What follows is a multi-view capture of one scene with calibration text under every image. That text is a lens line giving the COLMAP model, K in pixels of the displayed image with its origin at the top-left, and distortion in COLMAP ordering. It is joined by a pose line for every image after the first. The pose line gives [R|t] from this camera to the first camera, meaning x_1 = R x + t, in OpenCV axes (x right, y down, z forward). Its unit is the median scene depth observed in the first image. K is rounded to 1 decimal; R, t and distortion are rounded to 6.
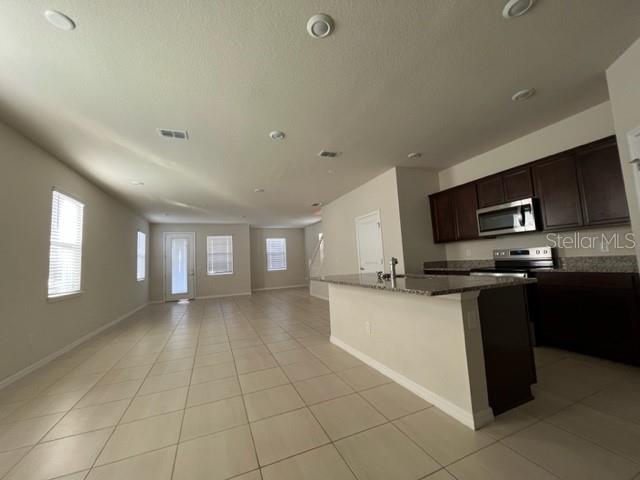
lens RADIAL K [[255.6, 0, 319.8], [0, 255.6, 239.3], [0, 0, 1]] dist [0.002290, -0.000422]
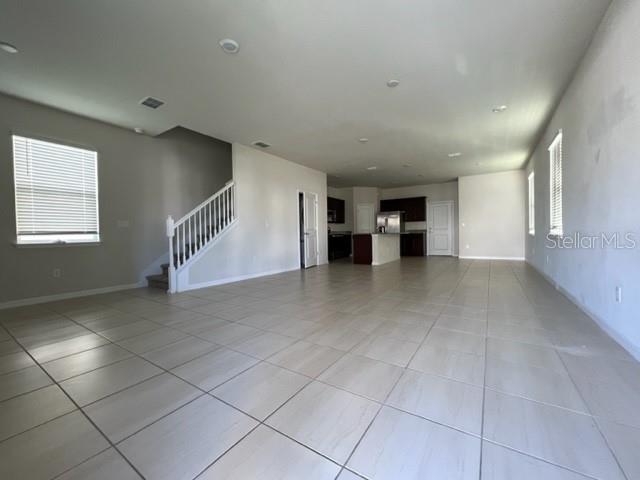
lens RADIAL K [[260.7, 0, 320.1], [0, 260.7, 239.0], [0, 0, 1]] dist [-0.001724, 0.001419]
pose [[-0.556966, 0.046108, 0.829254, -1.000308], [-0.026884, 0.996934, -0.073488, 0.252397], [-0.830100, -0.063224, -0.554019, 1.795240]]
